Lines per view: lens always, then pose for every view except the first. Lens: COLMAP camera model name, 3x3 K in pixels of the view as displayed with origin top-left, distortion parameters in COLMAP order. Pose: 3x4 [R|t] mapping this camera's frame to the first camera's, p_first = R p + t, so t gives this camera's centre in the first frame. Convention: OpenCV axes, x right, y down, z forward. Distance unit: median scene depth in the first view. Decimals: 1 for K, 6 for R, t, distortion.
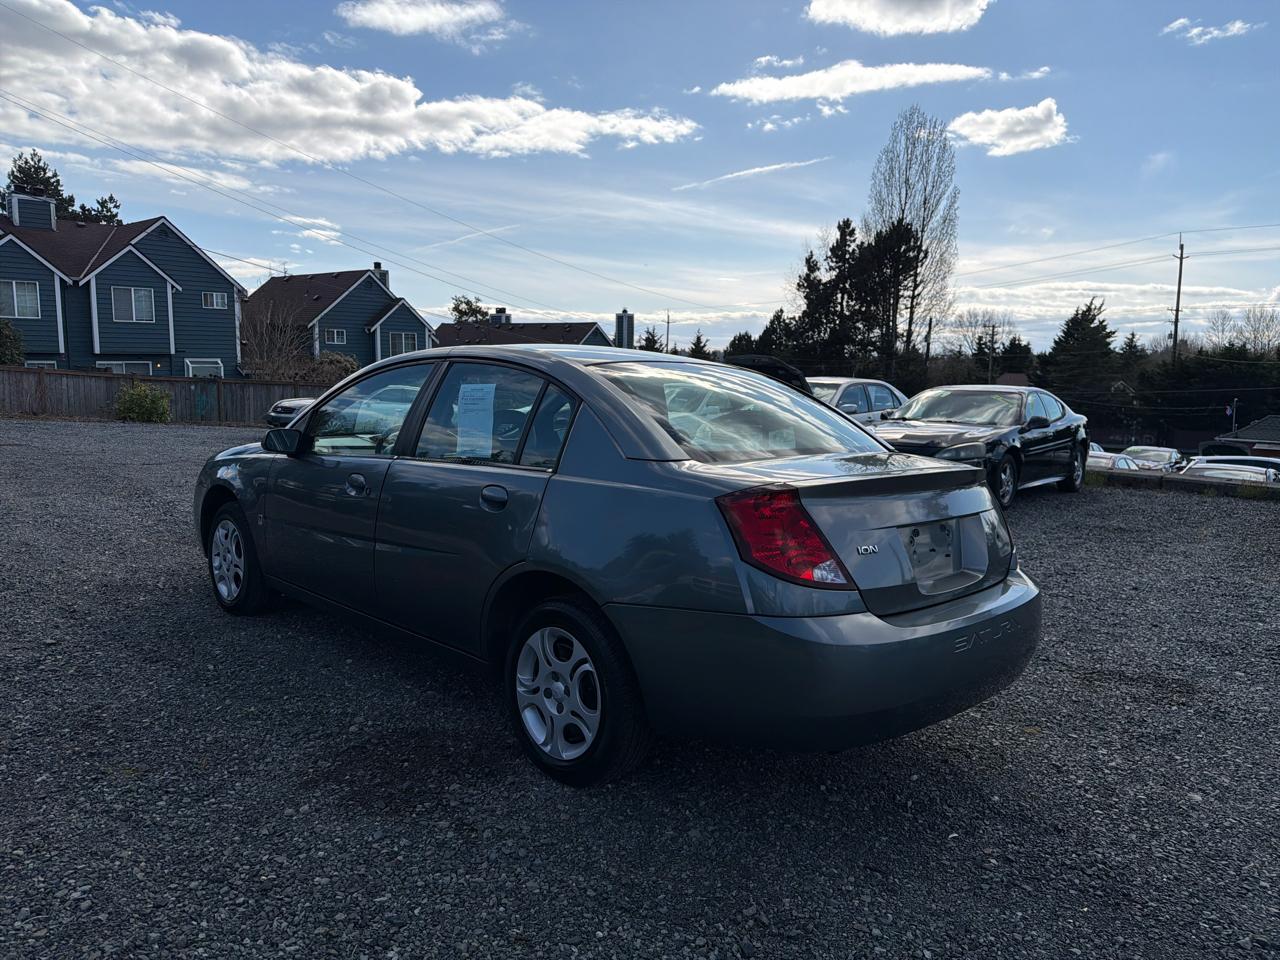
lens RADIAL K [[914.3, 0, 640.0], [0, 914.3, 480.0], [0, 0, 1]] dist [-0.002616, -0.022799]
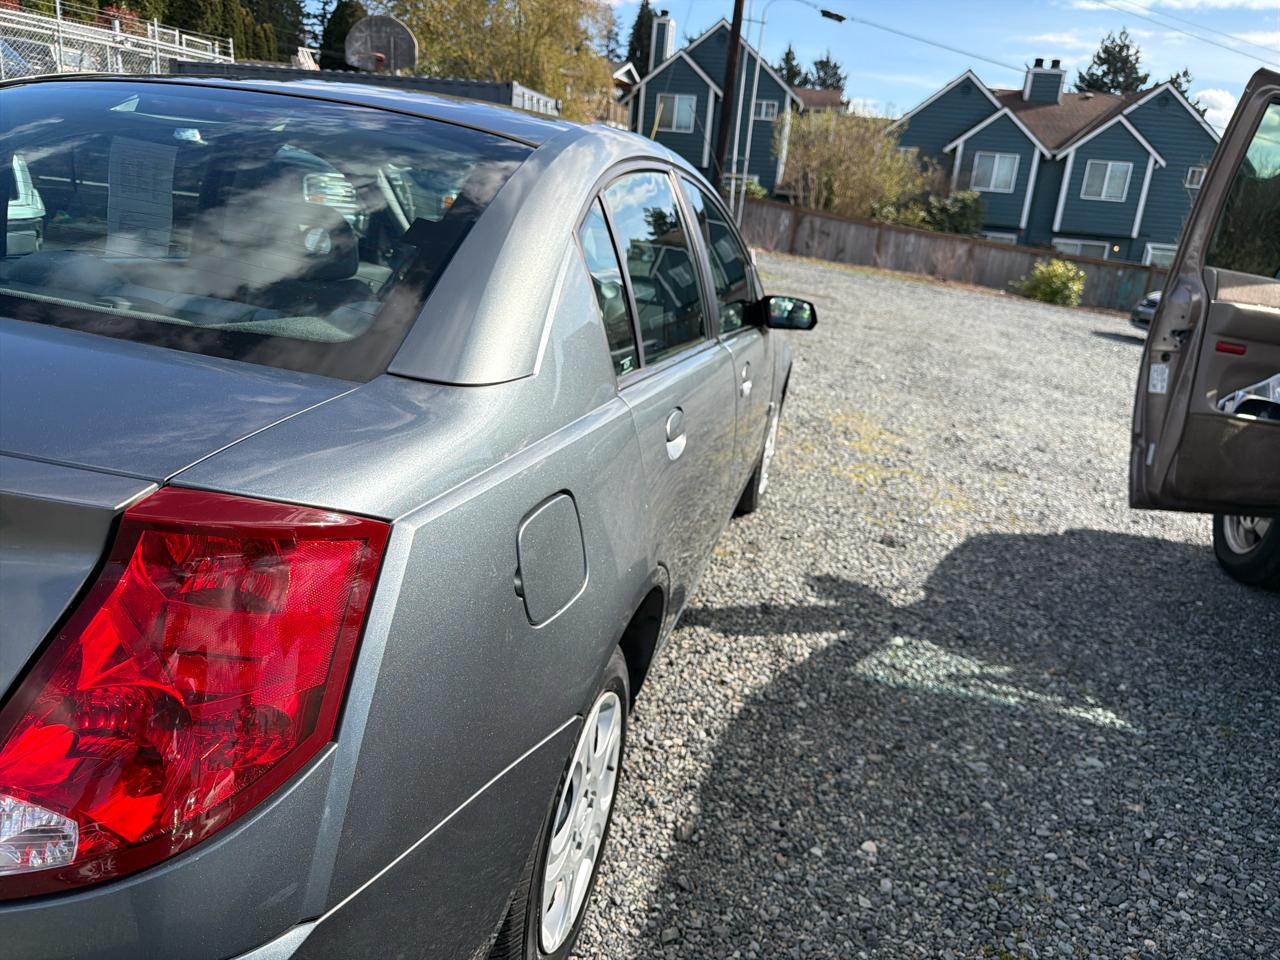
lens RADIAL K [[908.7, 0, 606.8], [0, 908.7, 468.8], [0, 0, 1]] dist [0.004801, -0.043371]
pose [[0.444650, 0.271576, -0.853542, 0.085117], [-0.183575, 0.960330, 0.209921, -0.009561], [0.876691, 0.063348, 0.476865, 0.127826]]
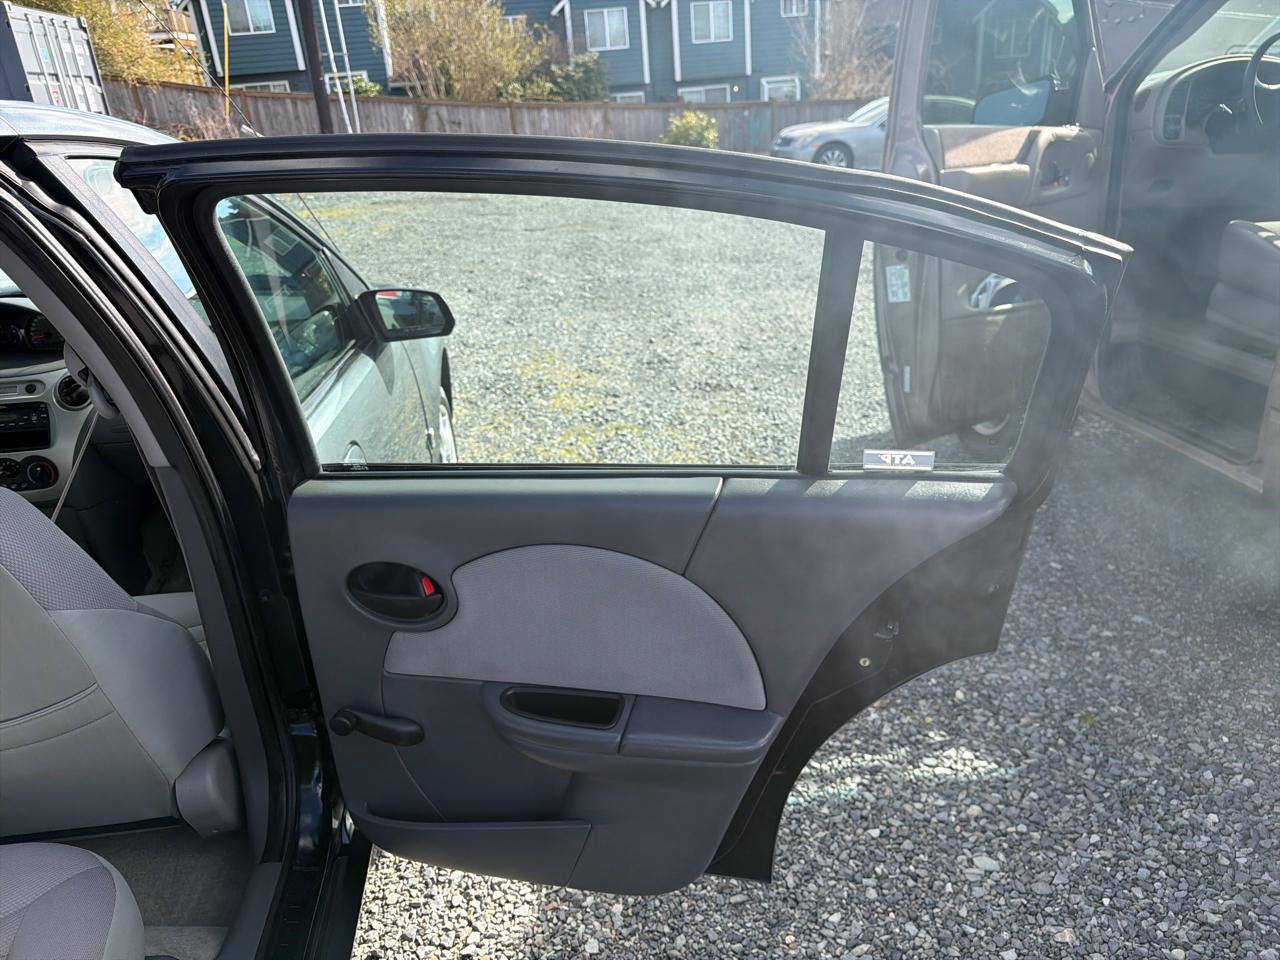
lens RADIAL K [[914.3, 0, 640.0], [0, 914.3, 480.0], [0, 0, 1]] dist [-0.002616, -0.022799]
pose [[0.764723, 0.186003, -0.616930, 0.053769], [0.004915, 0.955719, 0.294239, -0.017797], [0.644341, -0.228043, 0.729946, 0.157511]]
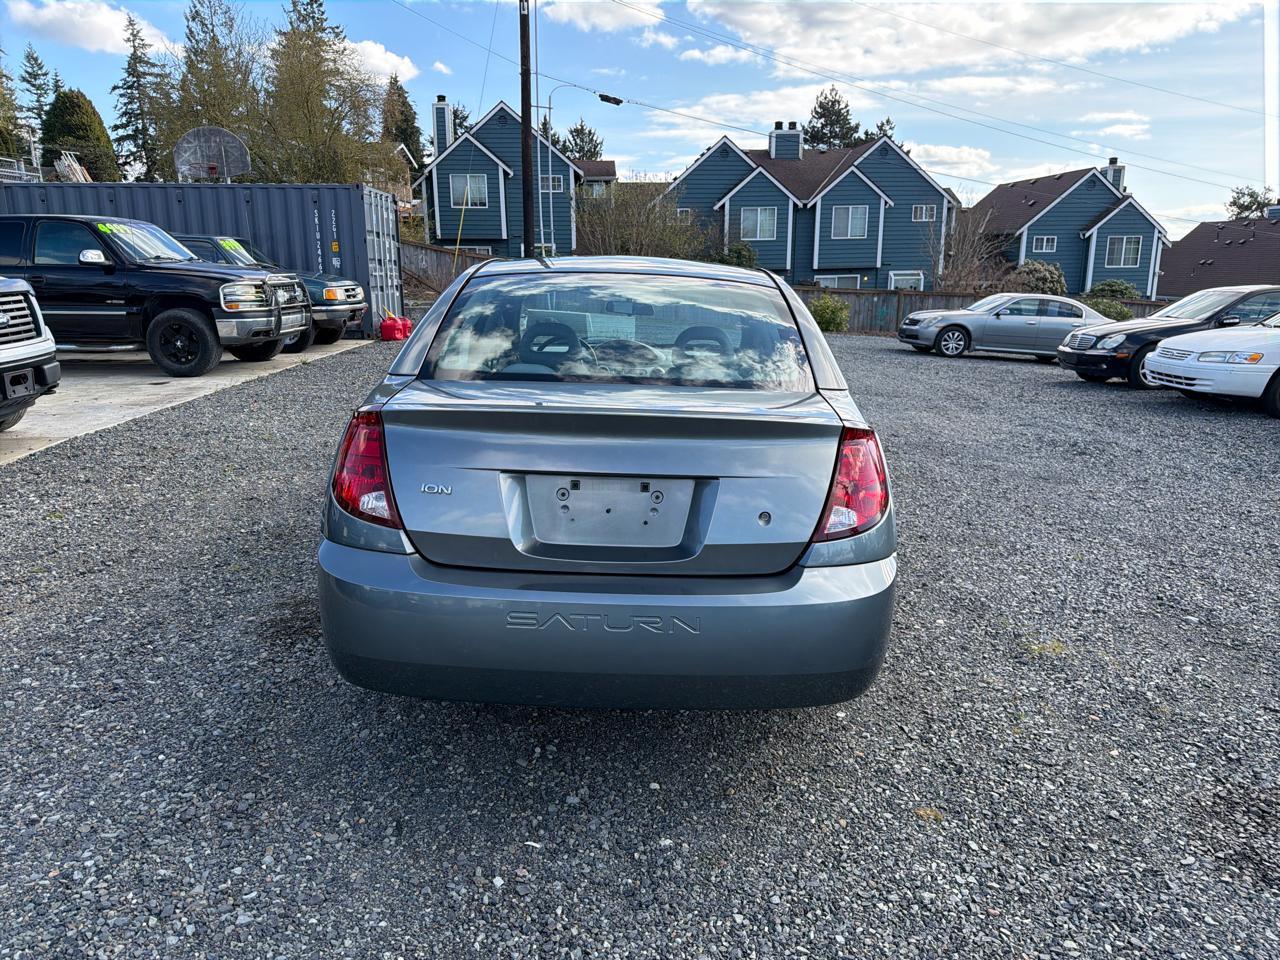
lens RADIAL K [[914.3, 0, 640.0], [0, 914.3, 480.0], [0, 0, 1]] dist [-0.002616, -0.022799]
pose [[0.679138, 0.141914, -0.720161, 0.104516], [-0.073309, 0.989340, 0.125825, -0.005755], [0.730341, -0.032658, 0.682302, 0.057987]]
